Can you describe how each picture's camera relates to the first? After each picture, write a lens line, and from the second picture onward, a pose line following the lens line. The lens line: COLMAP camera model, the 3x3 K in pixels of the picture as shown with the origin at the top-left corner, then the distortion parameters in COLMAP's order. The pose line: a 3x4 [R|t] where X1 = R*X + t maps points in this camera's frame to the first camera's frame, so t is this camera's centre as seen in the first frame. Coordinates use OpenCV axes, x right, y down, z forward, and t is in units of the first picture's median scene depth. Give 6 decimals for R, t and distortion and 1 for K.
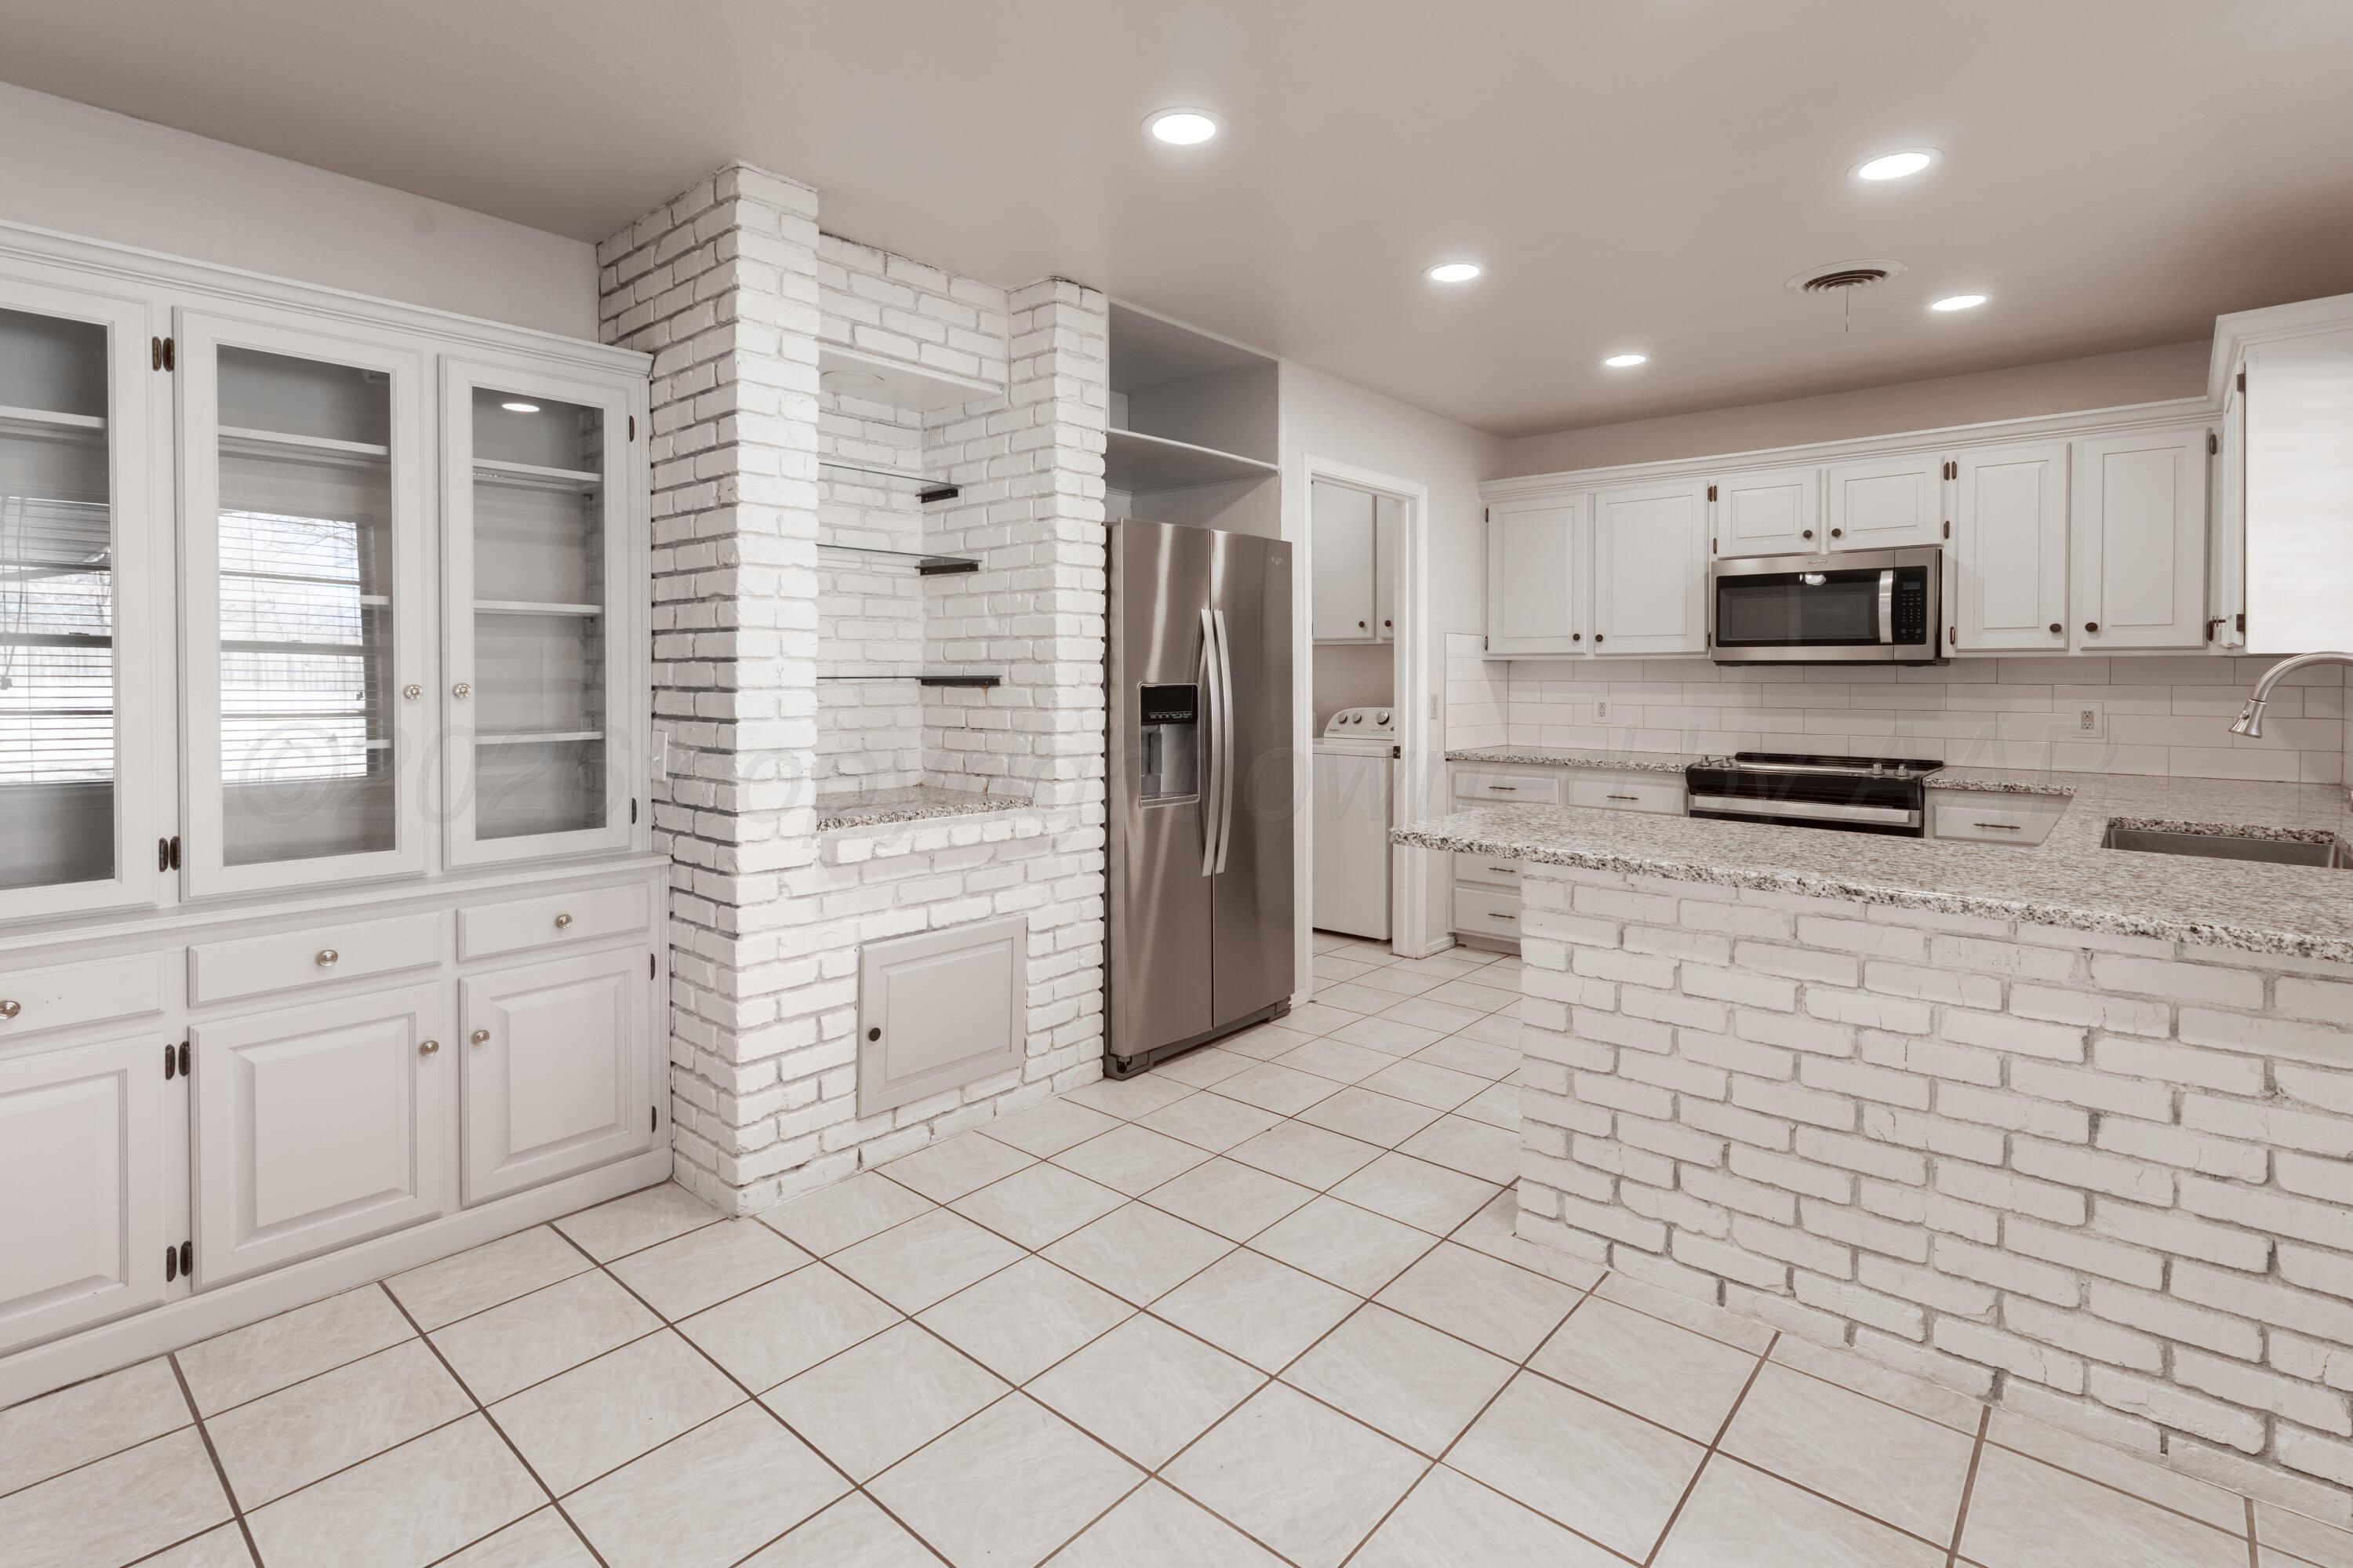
lens RADIAL K [[1118.0, 0, 1181.2], [0, 1118.0, 684.5], [0, 0, 1]] dist [0.001800, -0.000863]
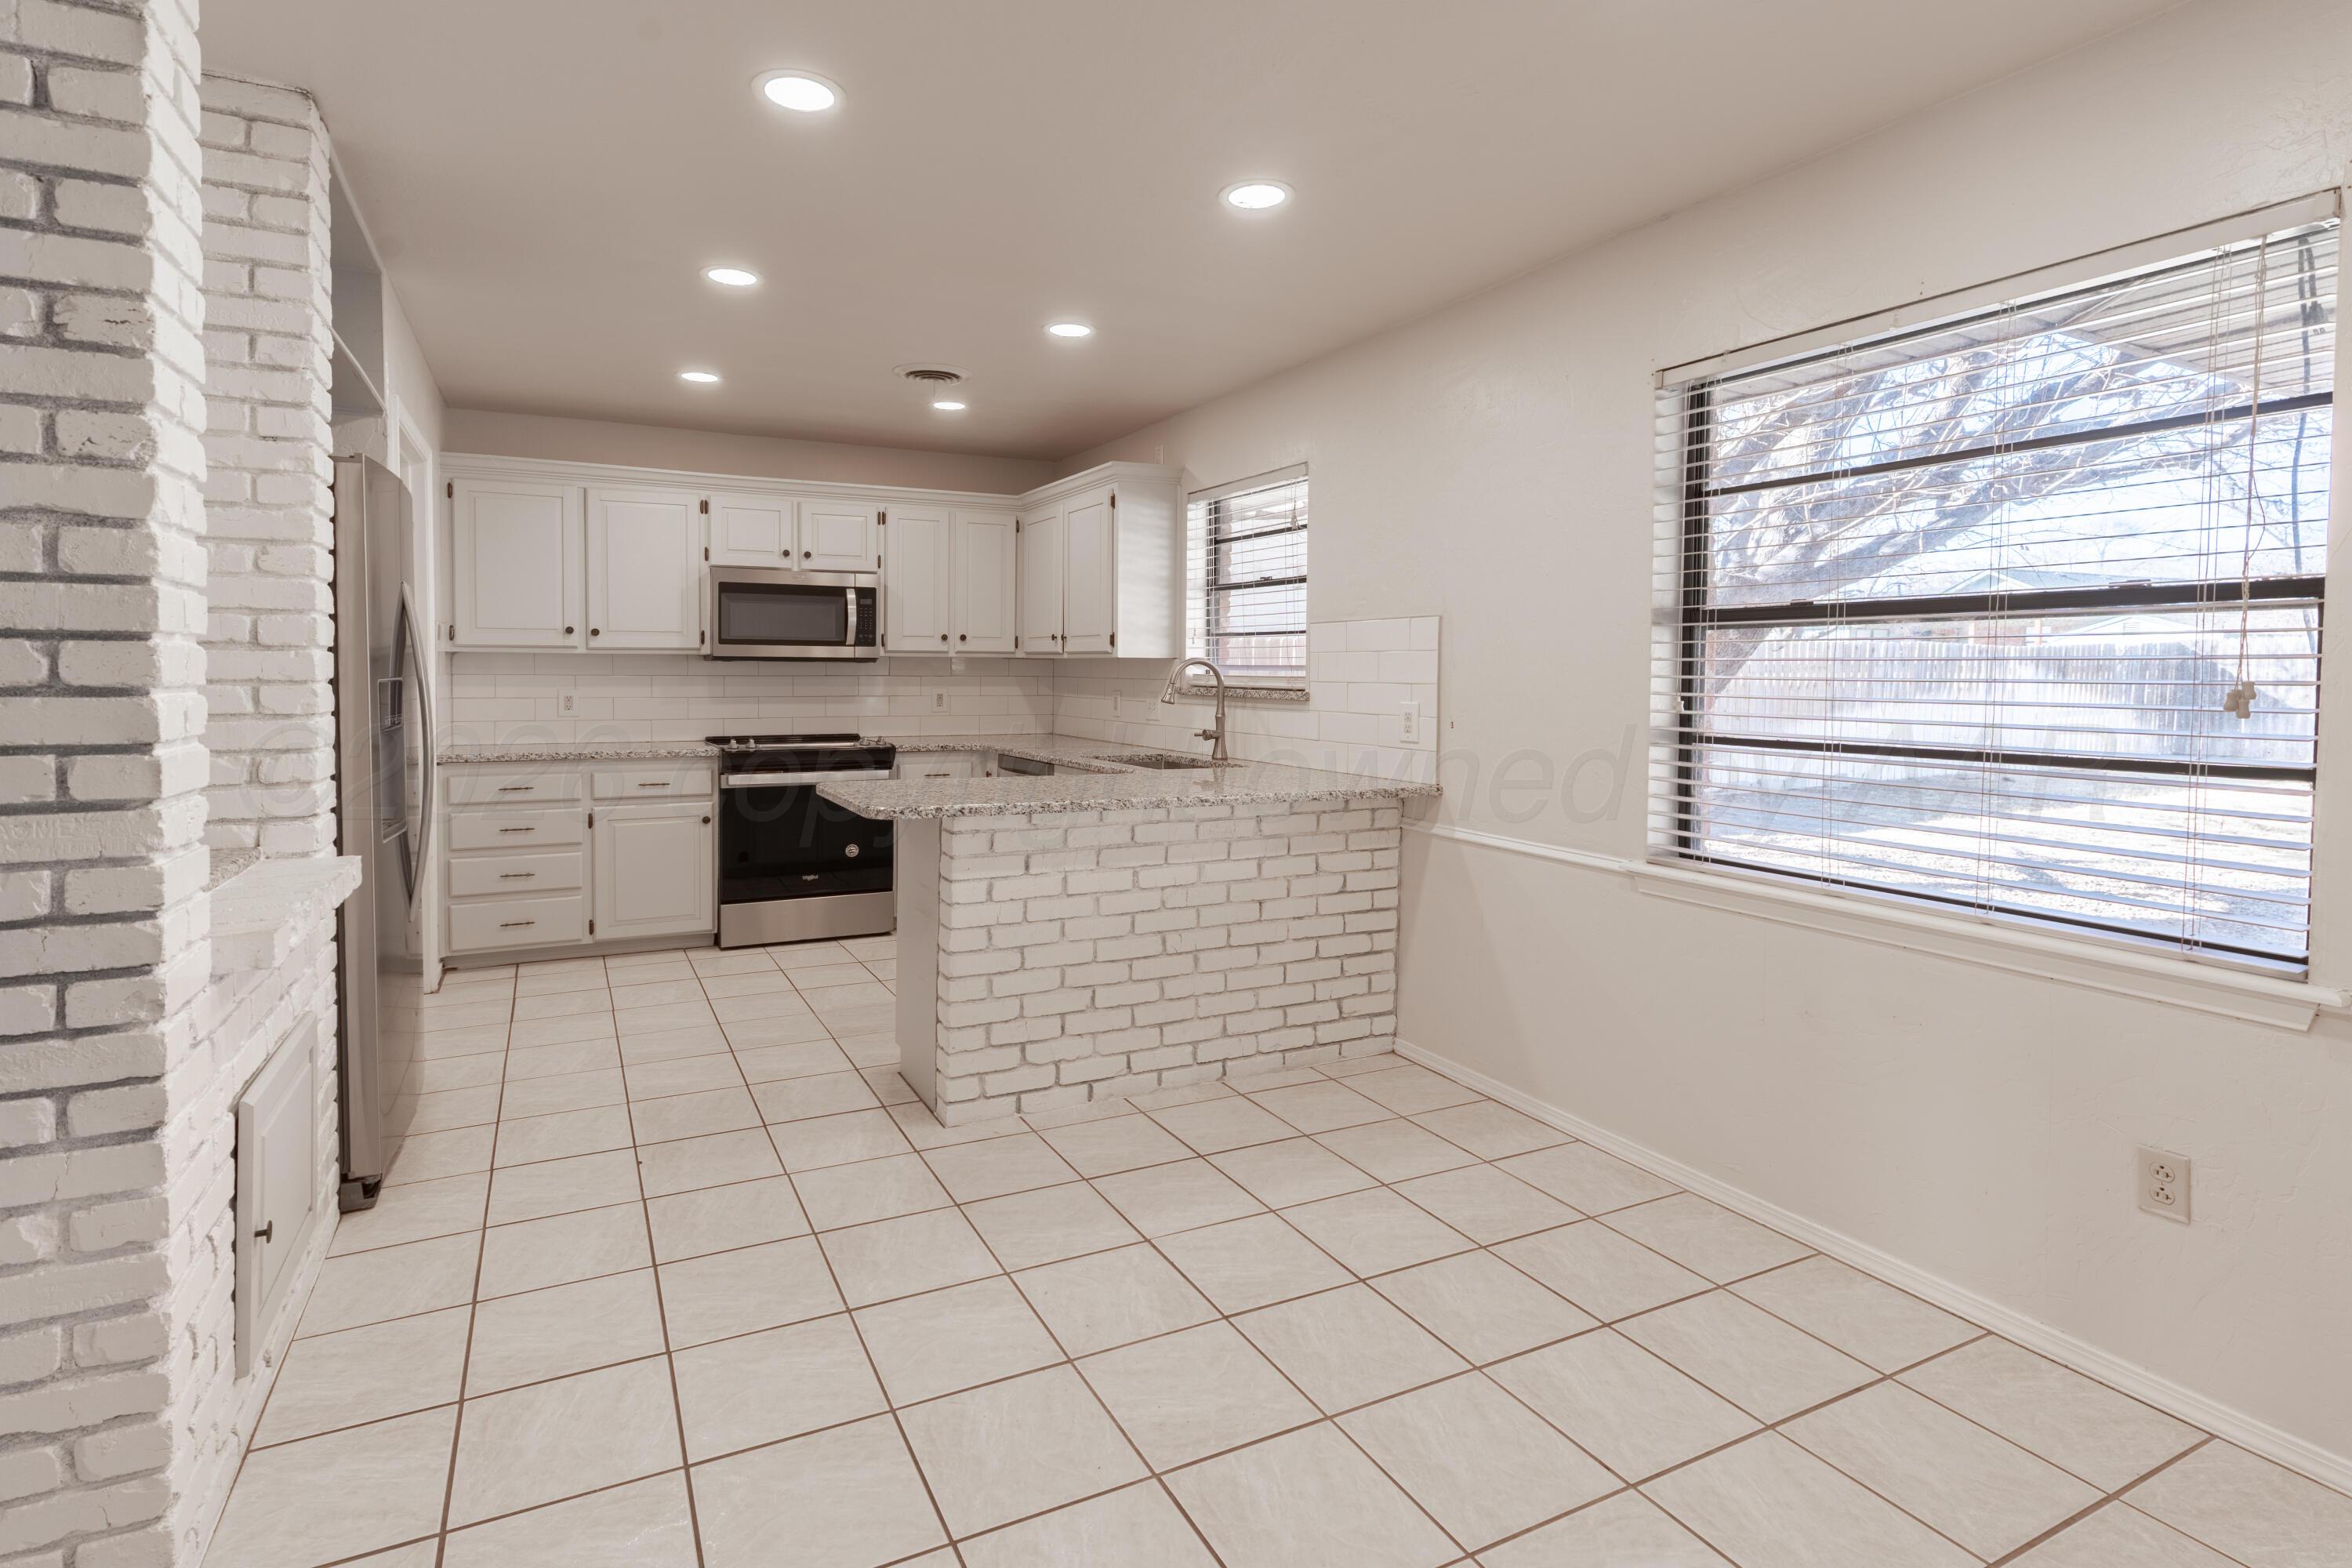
lens RADIAL K [[1042.9, 0, 1169.2], [0, 1042.9, 706.7], [0, 0, 1]] dist [-0.001700, -0.000274]
pose [[0.415678, -0.030502, 0.909000, -0.357515], [0.005042, 0.999499, 0.031233, -0.000930], [-0.909498, -0.008399, 0.415624, 0.176280]]
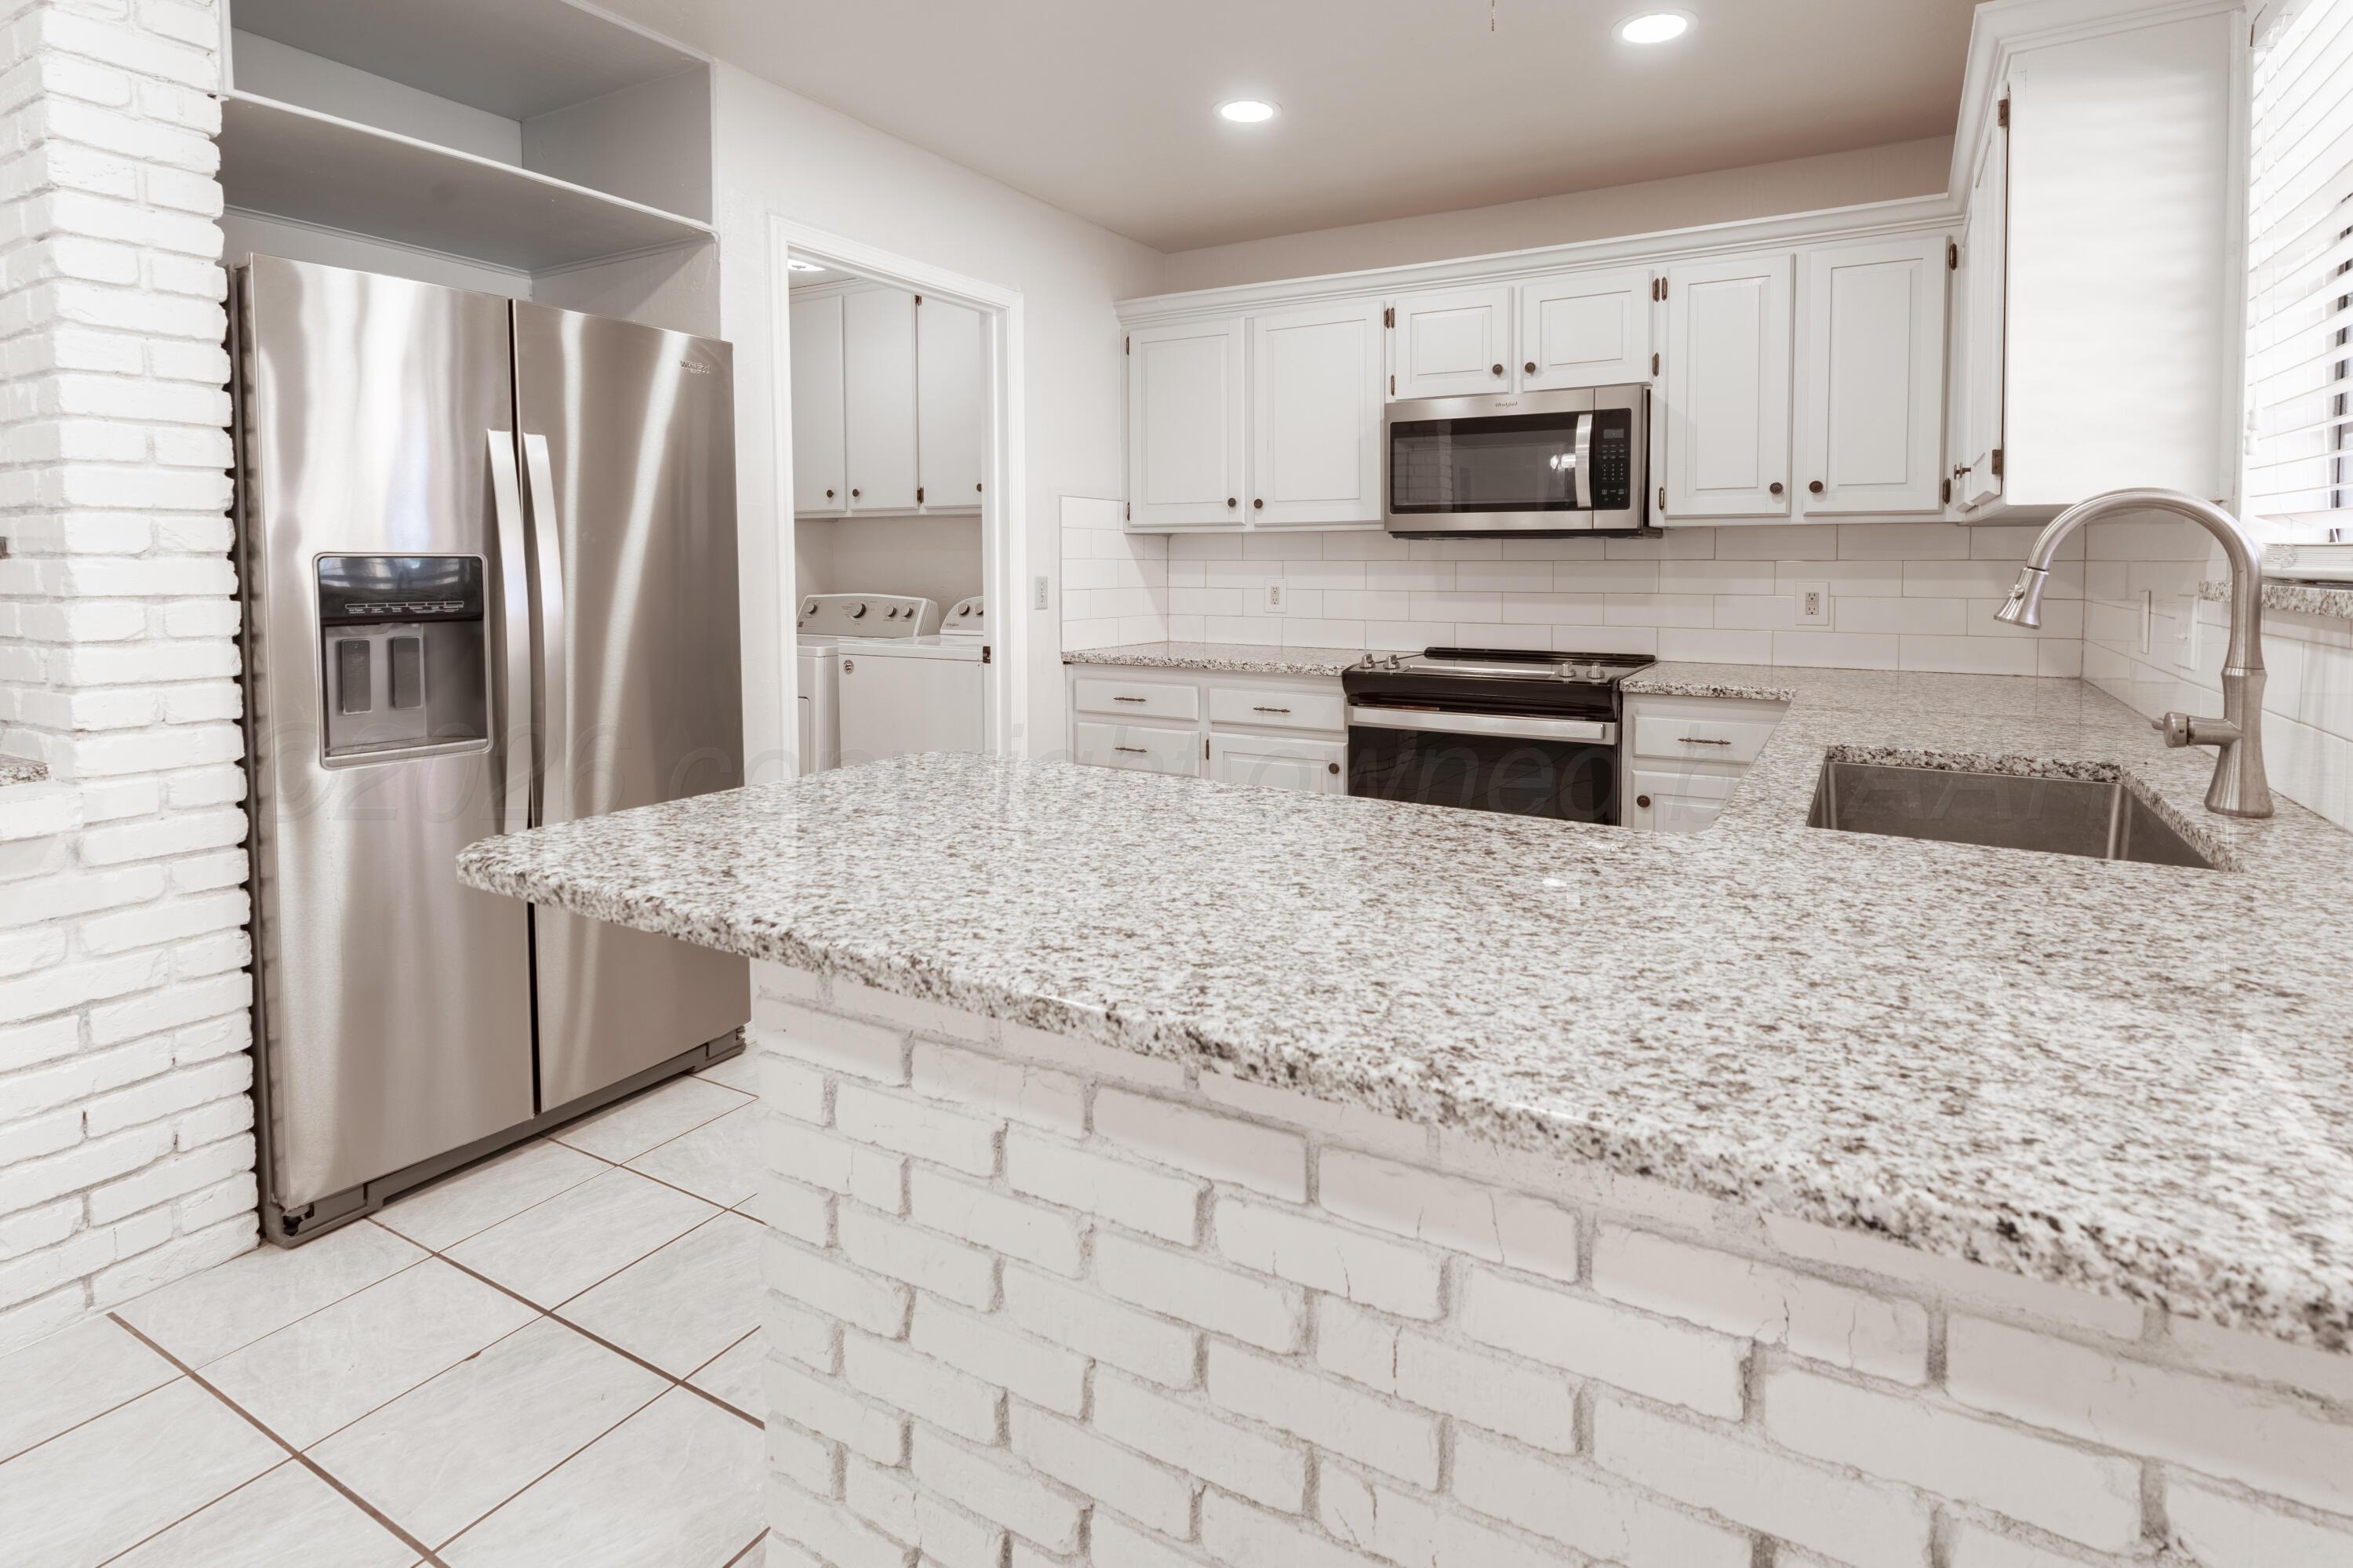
lens RADIAL K [[1181.4, 0, 1170.7], [0, 1181.4, 602.4], [0, 0, 1]] dist [-0.000372, 0.001414]
pose [[0.984709, -0.008108, 0.174018, 0.224260], [0.003866, 0.999687, 0.024701, 0.008919], [-0.174163, -0.023650, 0.984433, 0.262056]]
